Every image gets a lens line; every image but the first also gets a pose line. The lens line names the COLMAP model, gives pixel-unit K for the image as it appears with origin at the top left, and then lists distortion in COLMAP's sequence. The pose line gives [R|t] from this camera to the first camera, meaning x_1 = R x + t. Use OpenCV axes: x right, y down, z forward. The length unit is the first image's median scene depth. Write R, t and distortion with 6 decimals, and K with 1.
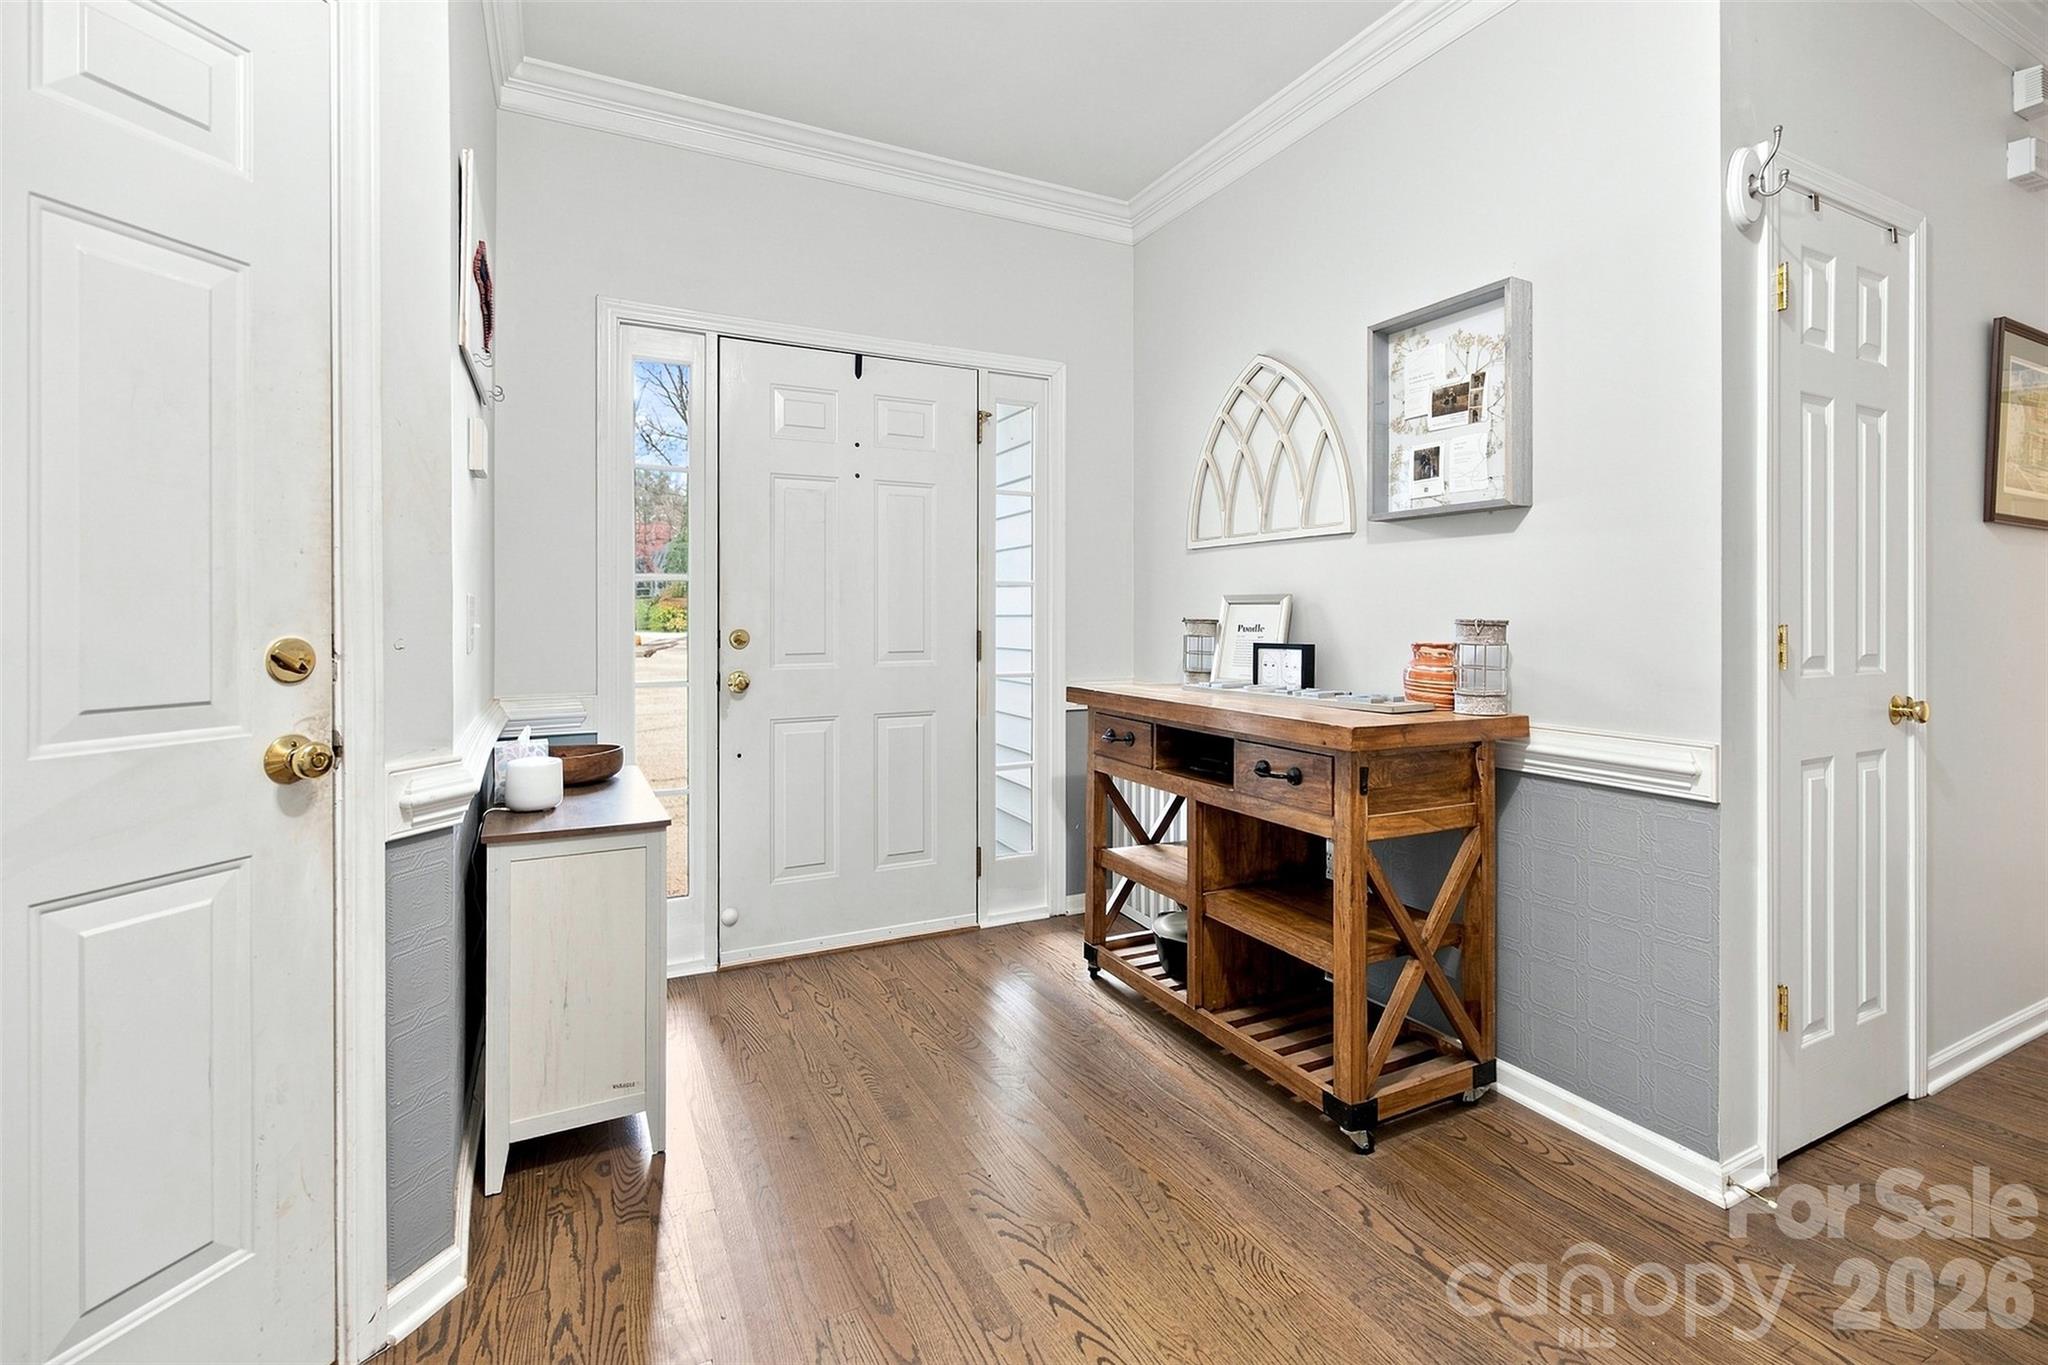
lens RADIAL K [[911.0, 0, 1025.5], [0, 911.0, 609.5], [0, 0, 1]] dist [0.001306, 0.000073]
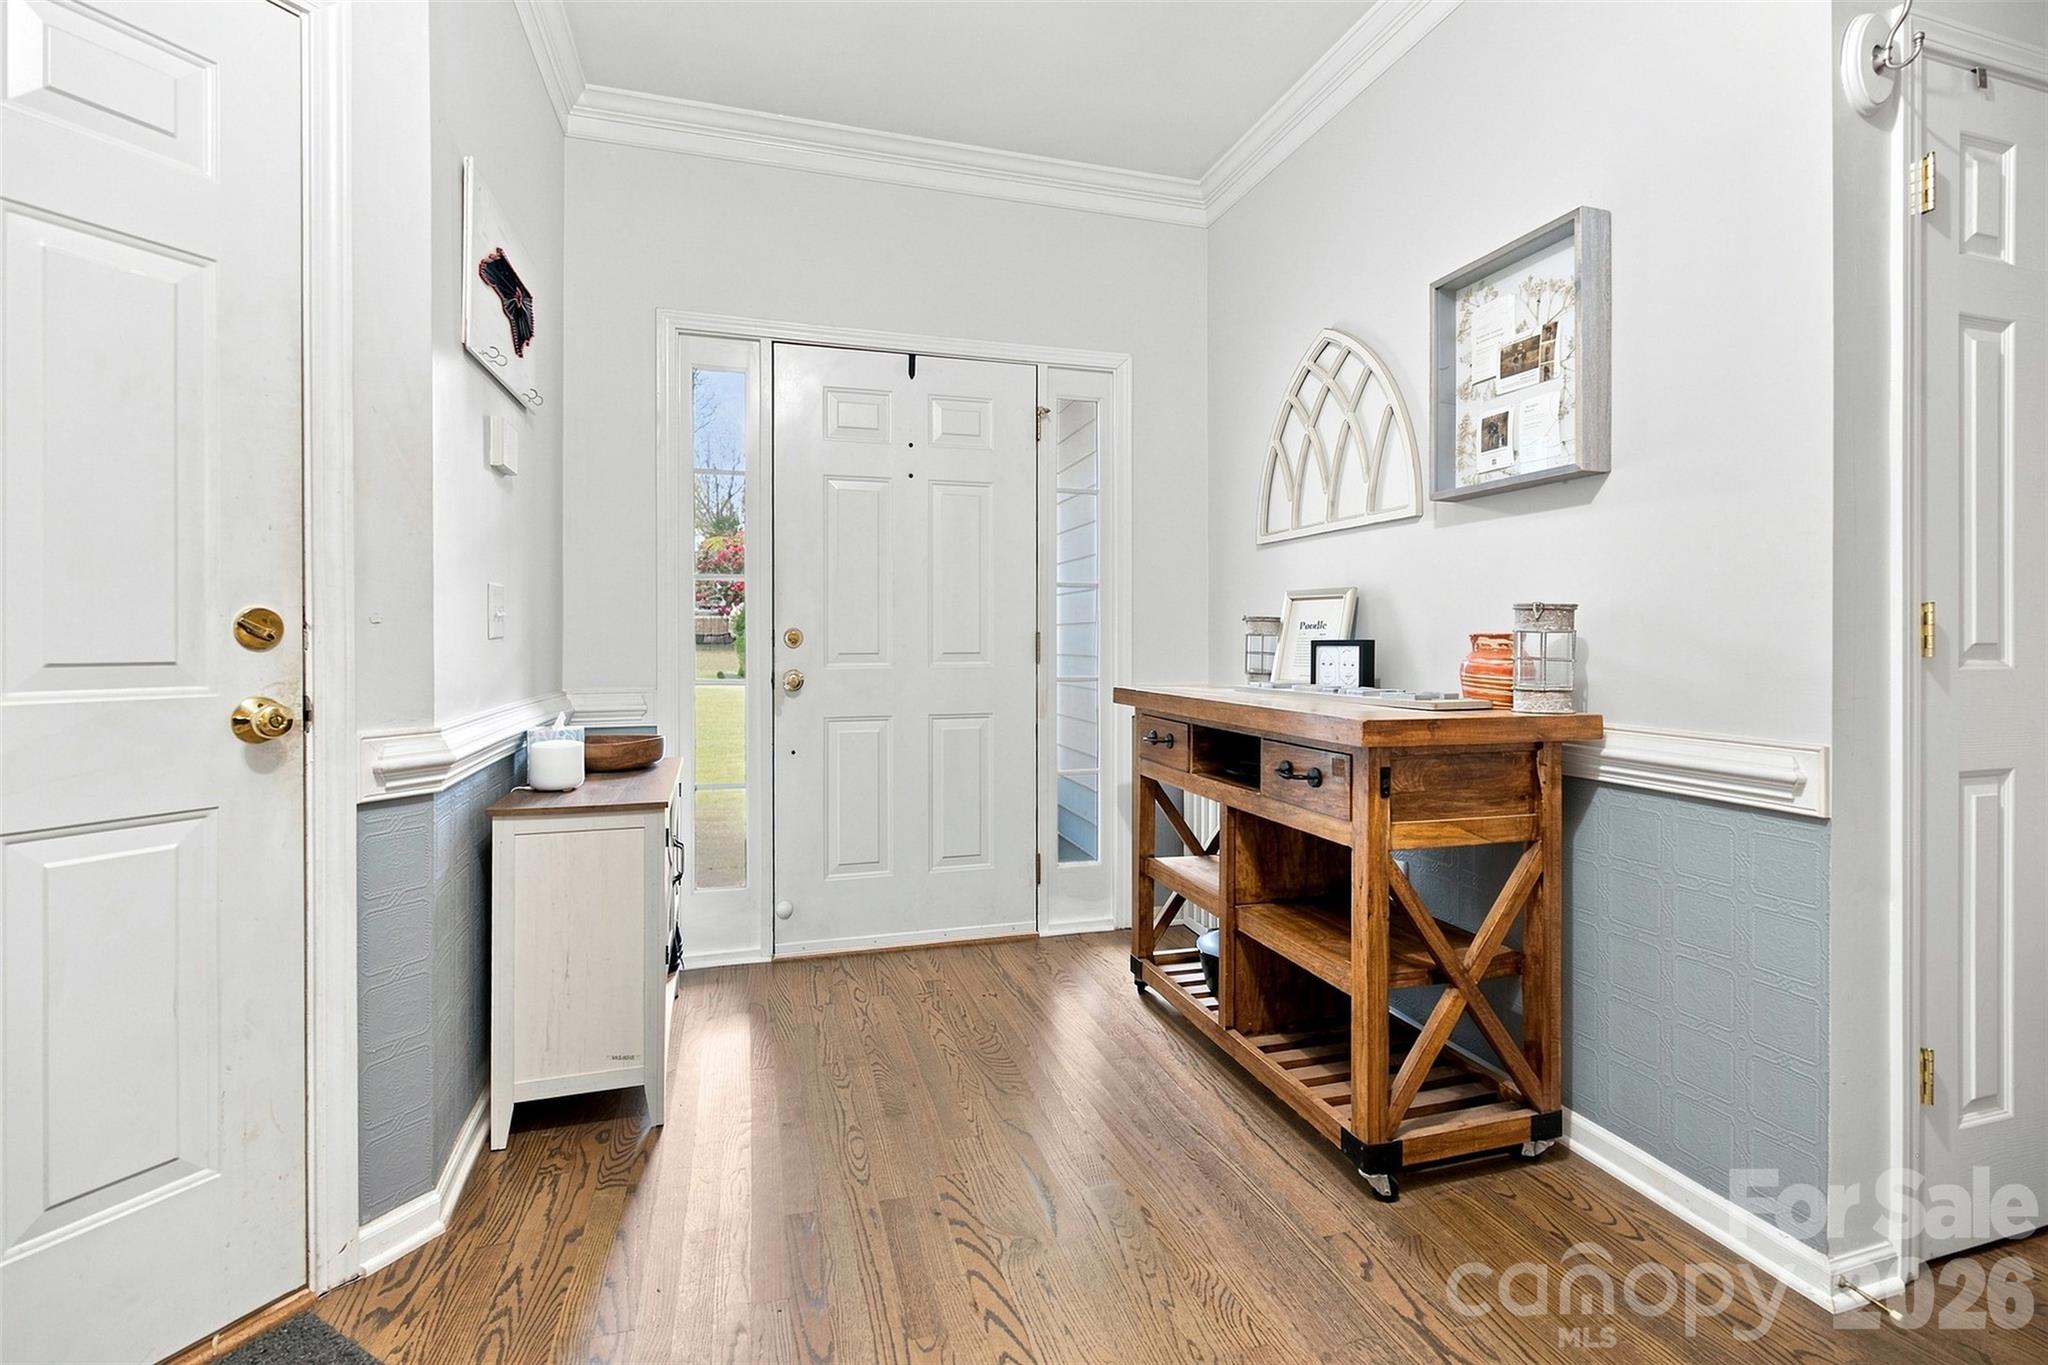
lens RADIAL K [[908.6, 0, 1022.8], [0, 908.6, 634.8], [0, 0, 1]] dist [0.001147, 0.000106]
pose [[0.984757, -0.001638, -0.173926, 0.163134], [0.002005, 0.999996, 0.001937, 0.038271], [0.173922, -0.002256, 0.984757, 0.060525]]
